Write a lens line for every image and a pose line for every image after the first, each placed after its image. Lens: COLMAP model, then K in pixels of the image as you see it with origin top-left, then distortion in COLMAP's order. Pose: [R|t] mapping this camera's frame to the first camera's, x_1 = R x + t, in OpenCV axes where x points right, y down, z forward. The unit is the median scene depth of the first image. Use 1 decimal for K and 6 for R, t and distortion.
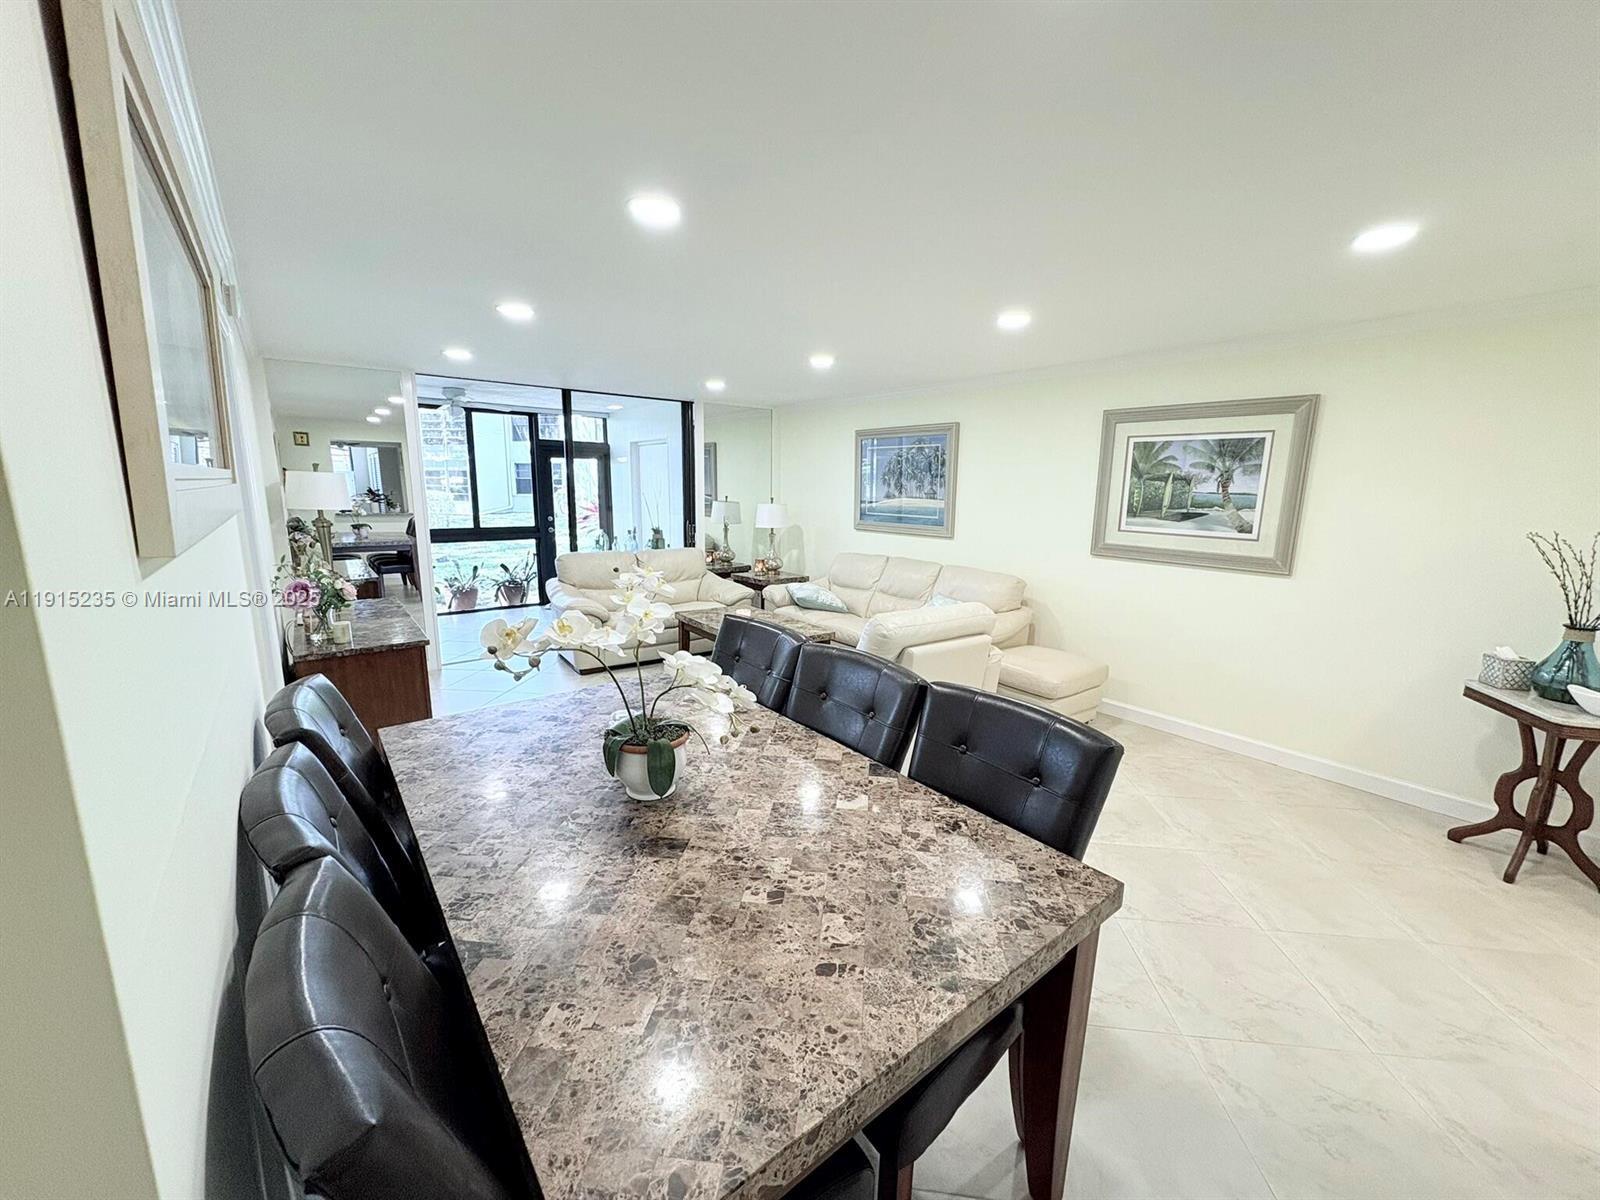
lens RADIAL K [[631.4, 0, 795.0], [0, 631.4, 596.7], [0, 0, 1]] dist [0.001090, 0.000313]
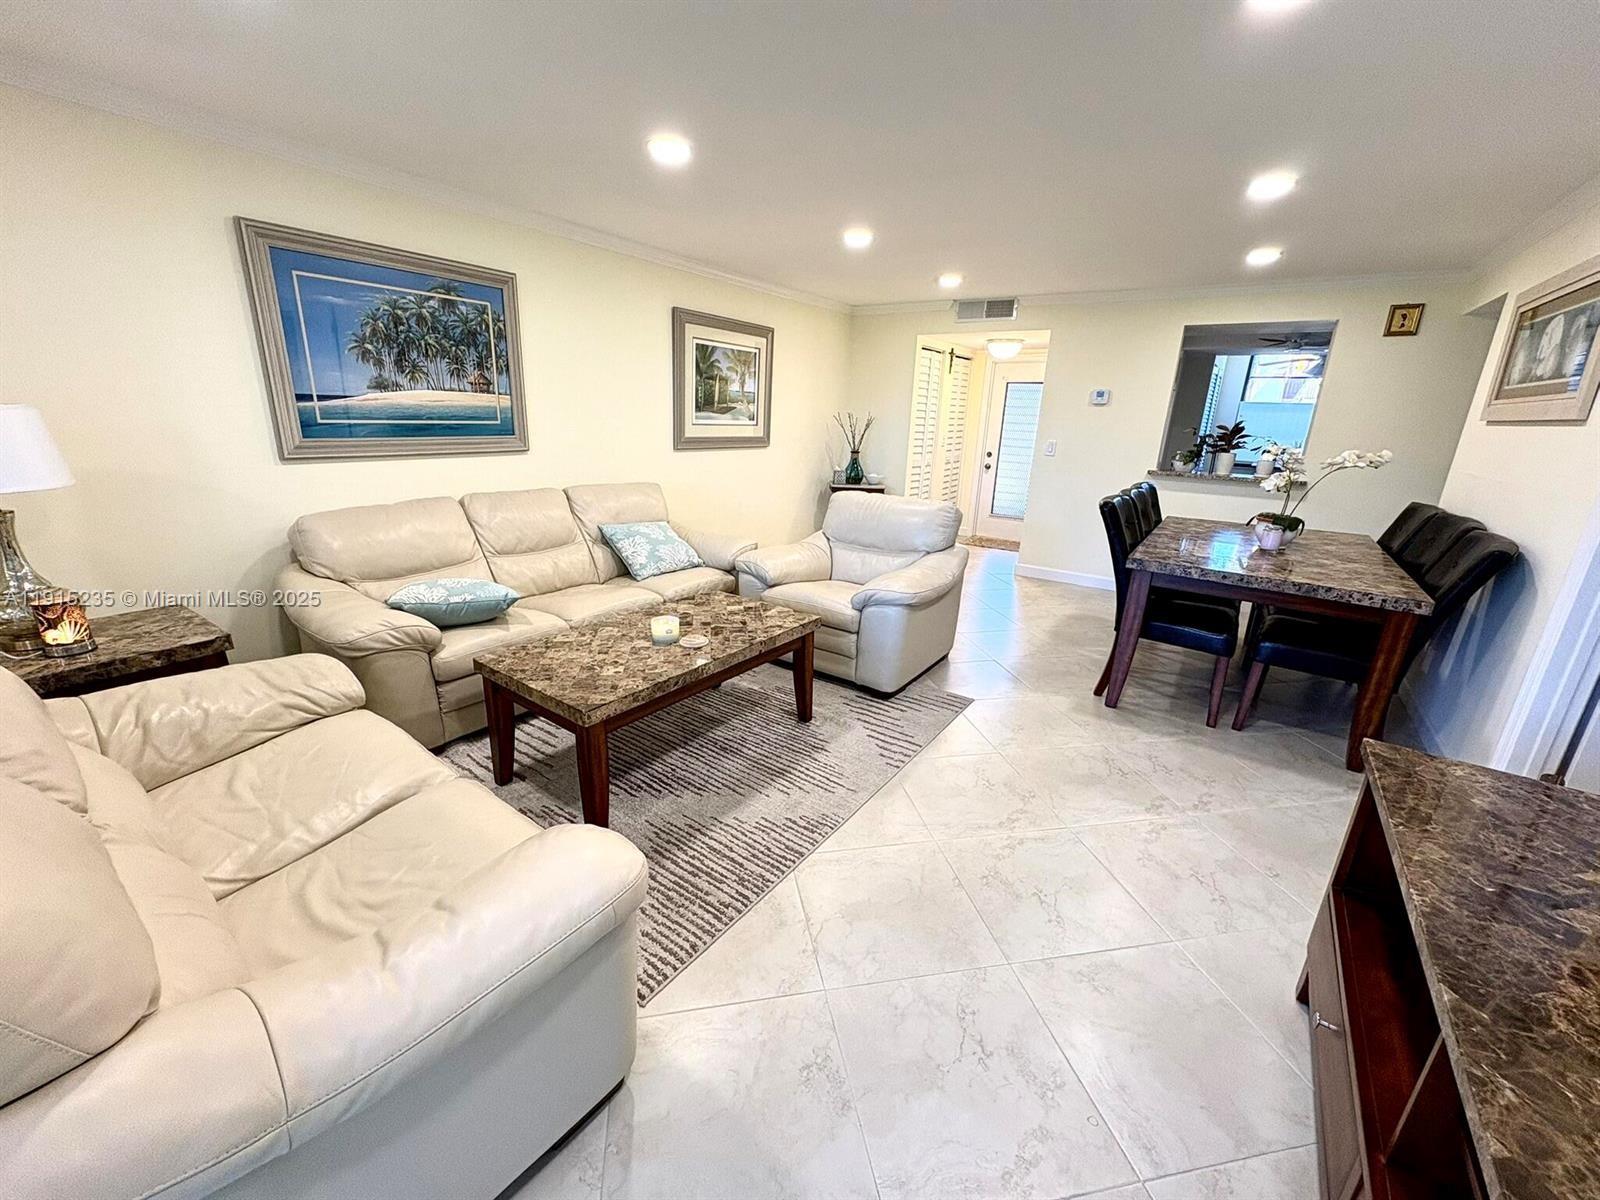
lens RADIAL K [[631.4, 0, 799.4], [0, 631.4, 600.6], [0, 0, 1]] dist [0.001090, 0.000313]
pose [[-0.291190, -0.299395, 0.908609, -0.504202], [0.132068, 0.928093, 0.348140, -0.138171], [-0.947505, 0.221373, -0.230711, 0.882266]]
